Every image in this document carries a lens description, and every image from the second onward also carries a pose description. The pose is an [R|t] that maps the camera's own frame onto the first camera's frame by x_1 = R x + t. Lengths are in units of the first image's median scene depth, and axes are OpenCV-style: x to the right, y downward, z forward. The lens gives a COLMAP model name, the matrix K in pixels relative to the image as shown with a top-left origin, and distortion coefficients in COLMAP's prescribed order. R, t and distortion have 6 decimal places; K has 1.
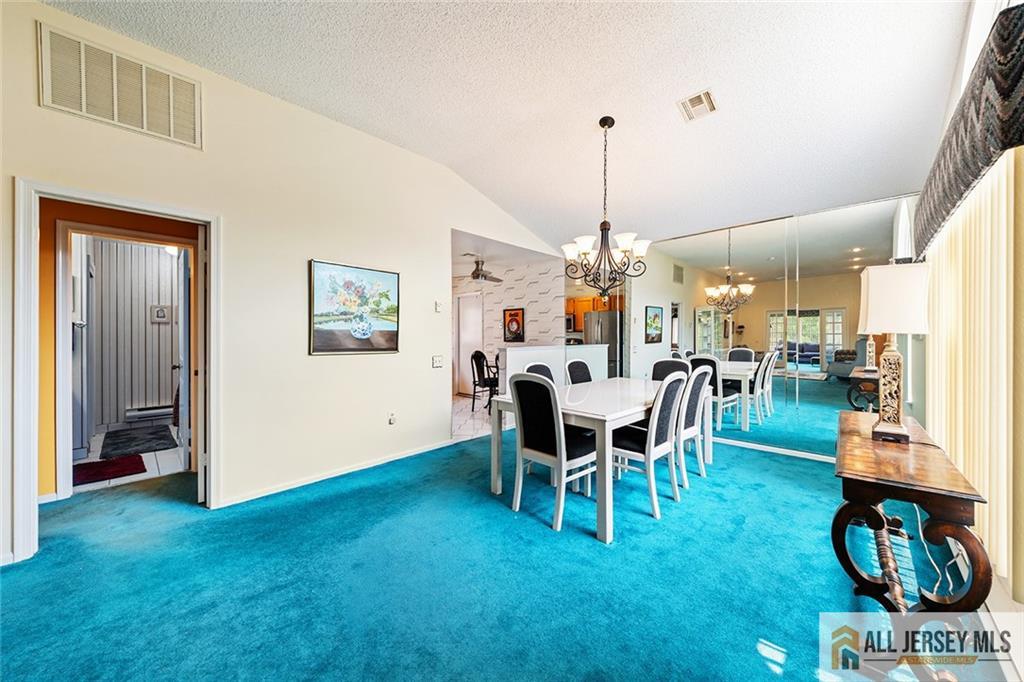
lens RADIAL K [[363.3, 0, 513.3], [0, 363.3, 337.9], [0, 0, 1]] dist [0.001719, -0.001067]
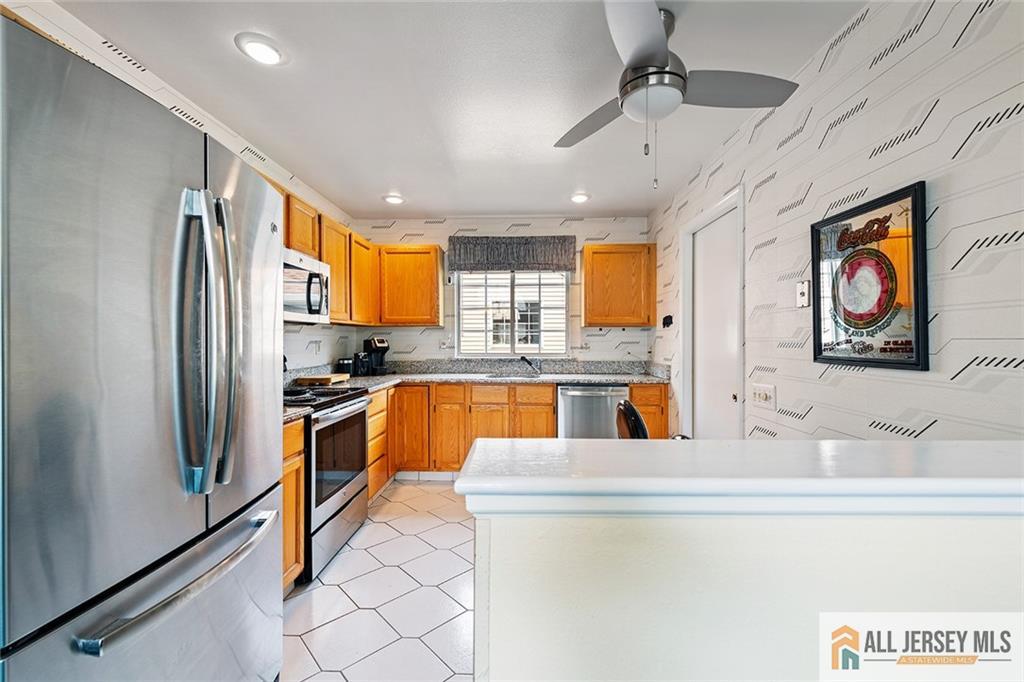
lens RADIAL K [[408.6, 0, 527.2], [0, 408.6, 342.2], [0, 0, 1]] dist [-0.002864, -0.001359]
pose [[0.700840, 0.003622, -0.713309, 0.069767], [0.001182, 0.999980, 0.006239, -0.008743], [0.713317, -0.005215, 0.700822, 1.454677]]
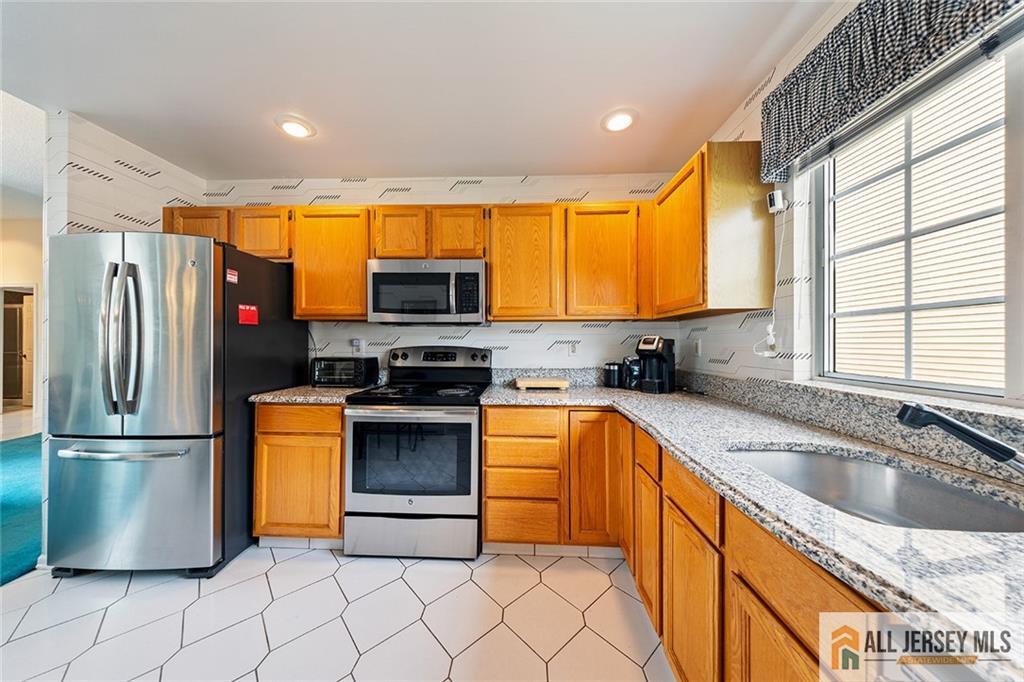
lens RADIAL K [[326.4, 0, 516.3], [0, 326.4, 341.9], [0, 0, 1]] dist [-0.002823, -0.001034]
pose [[-0.747655, -0.002577, -0.664083, -0.436647], [-0.000839, 0.999995, -0.002937, -0.001766], [0.664087, -0.001639, -0.747653, 2.241065]]
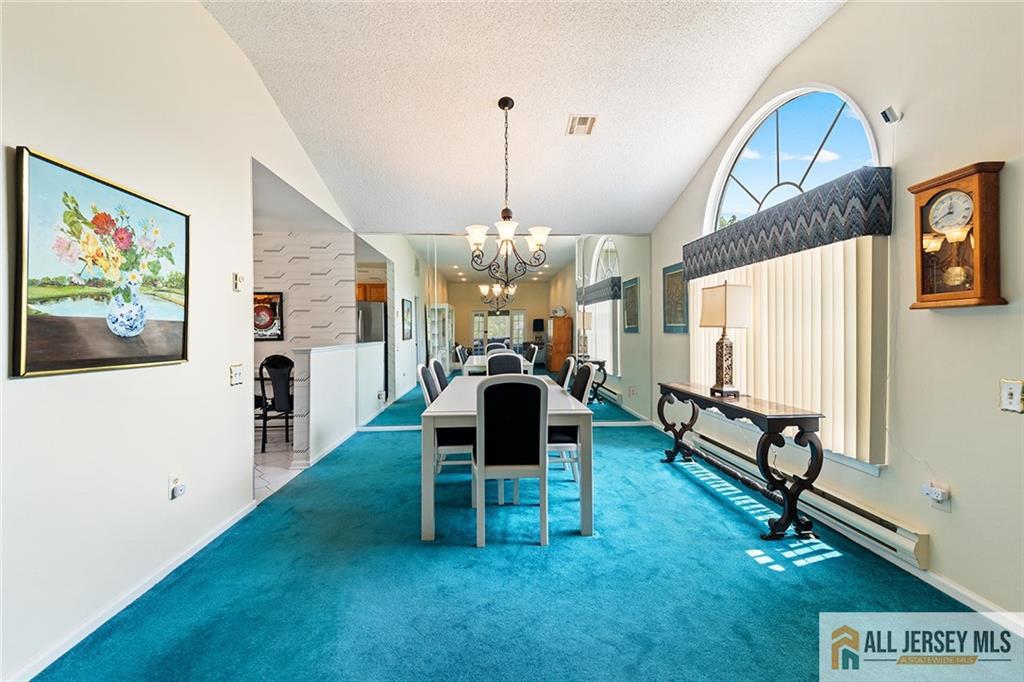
lens RADIAL K [[408.6, 0, 518.7], [0, 408.6, 333.6], [0, 0, 1]] dist [-0.002864, -0.001359]
pose [[0.676300, -0.005965, 0.736602, -0.495140], [0.008071, 0.999967, 0.000687, 0.001636], [-0.736582, 0.005480, 0.676326, 0.262654]]
